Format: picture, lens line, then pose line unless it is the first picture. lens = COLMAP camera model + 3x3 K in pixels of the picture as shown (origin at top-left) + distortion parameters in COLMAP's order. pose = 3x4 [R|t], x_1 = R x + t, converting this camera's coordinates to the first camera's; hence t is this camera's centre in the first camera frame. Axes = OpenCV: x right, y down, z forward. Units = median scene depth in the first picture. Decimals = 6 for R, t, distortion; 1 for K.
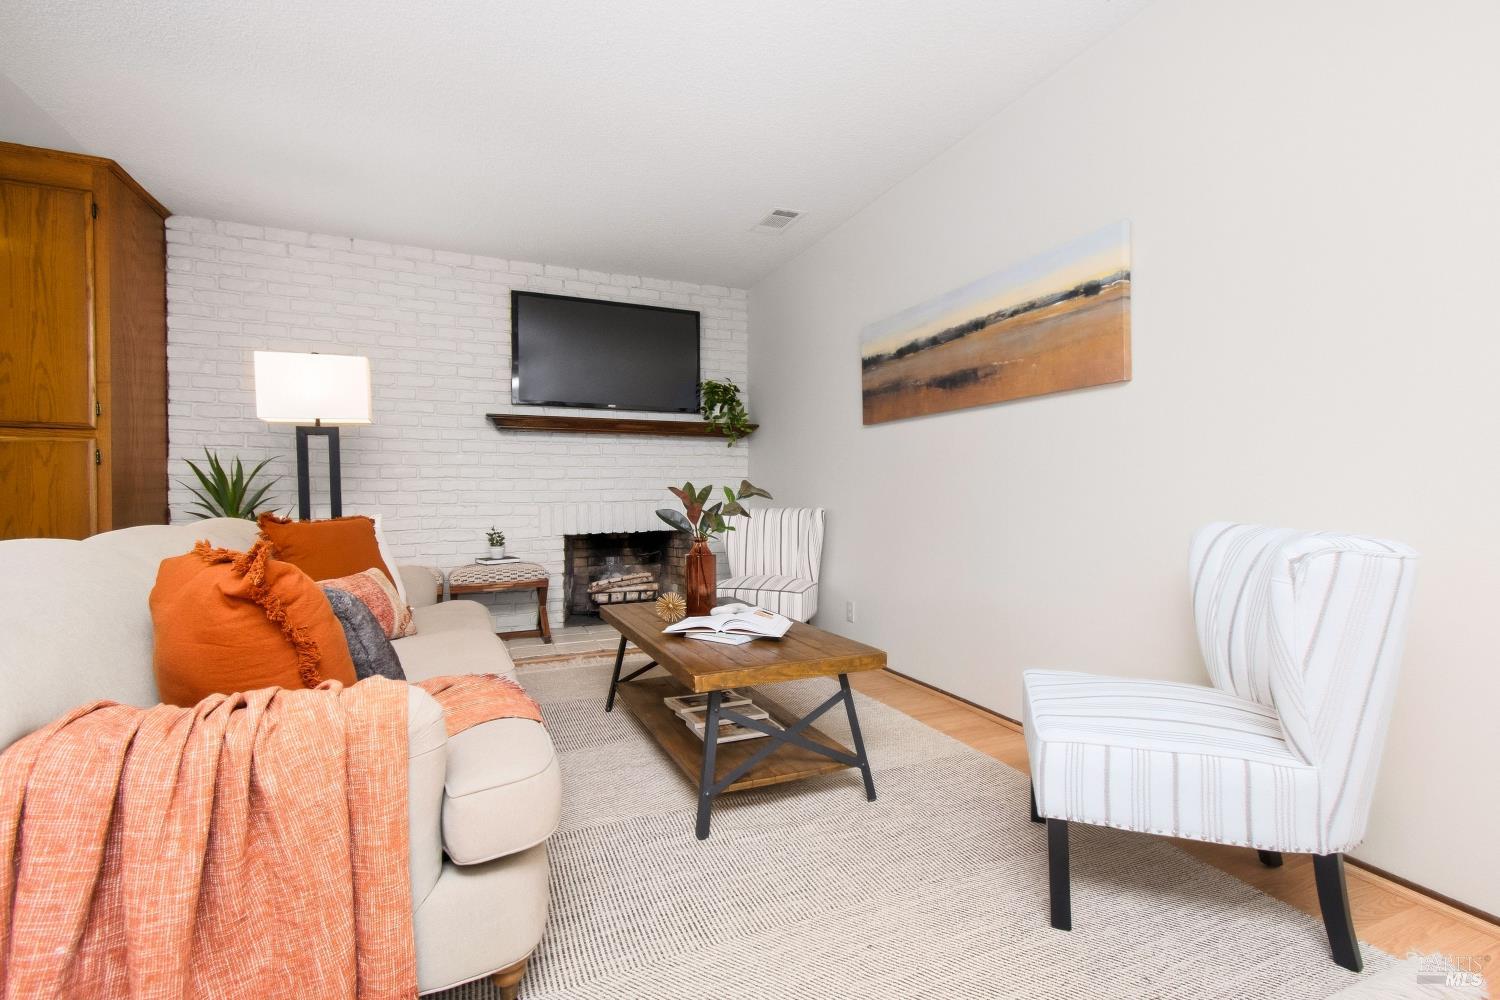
lens RADIAL K [[677.3, 0, 753.4], [0, 677.3, 493.2], [0, 0, 1]] dist [0.022018, -0.000482]
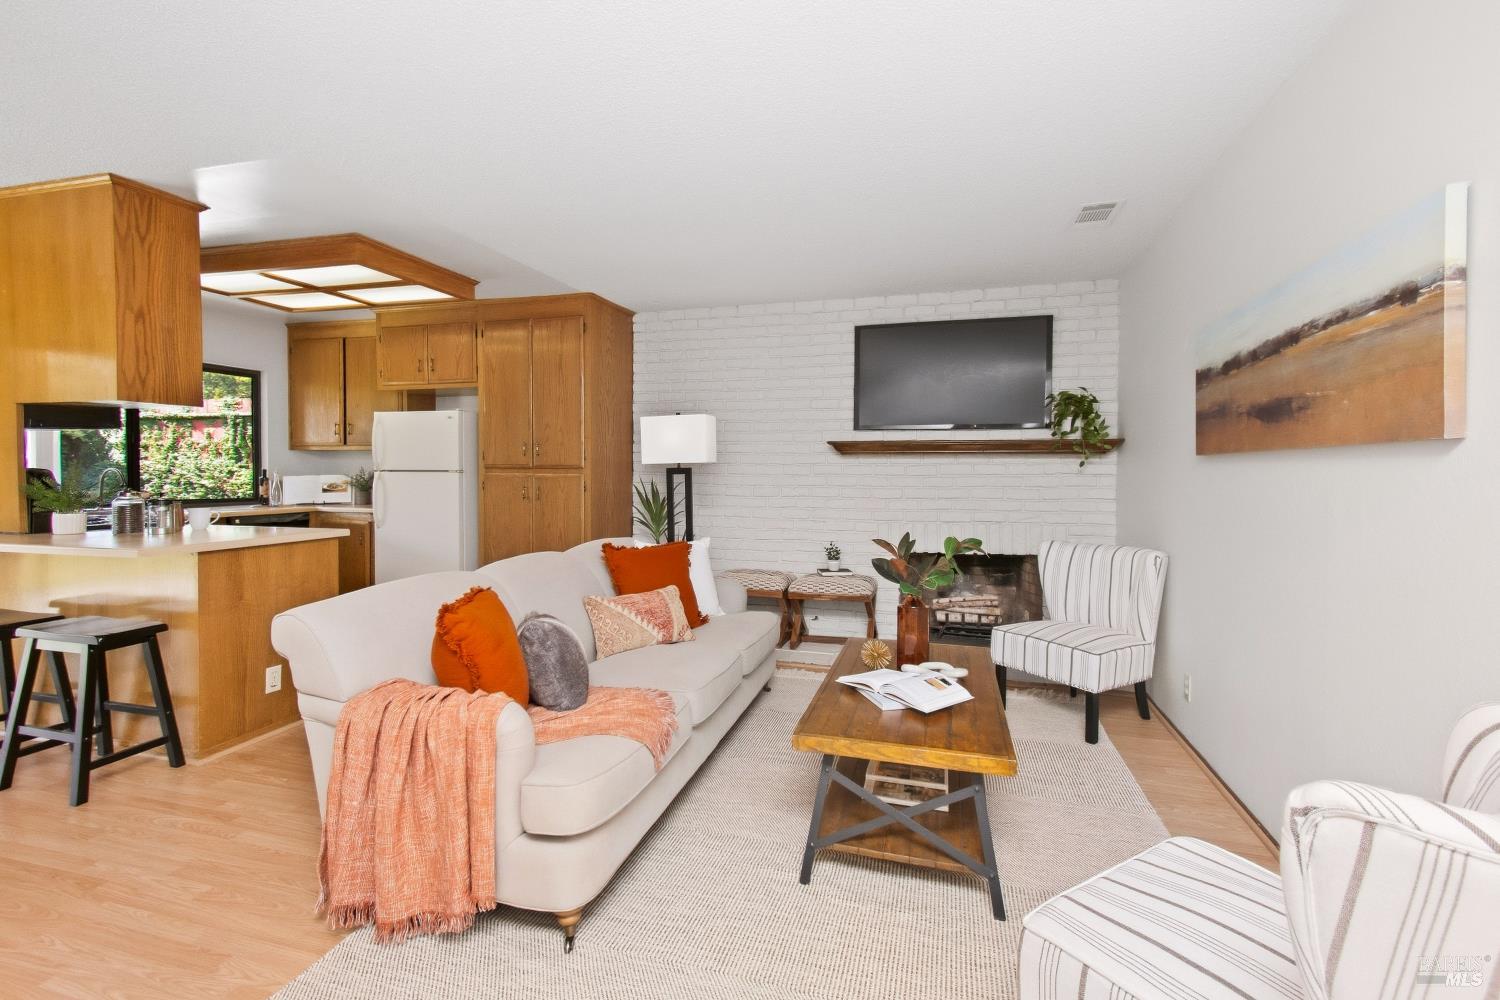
lens RADIAL K [[686.9, 0, 749.6], [0, 686.9, 485.6], [0, 0, 1]] dist [0.020742, -0.000713]
pose [[0.762588, 0.021484, -0.646527, 0.286736], [-0.008599, 0.999697, 0.023076, -0.080027], [0.646827, -0.012038, 0.762542, 0.052172]]
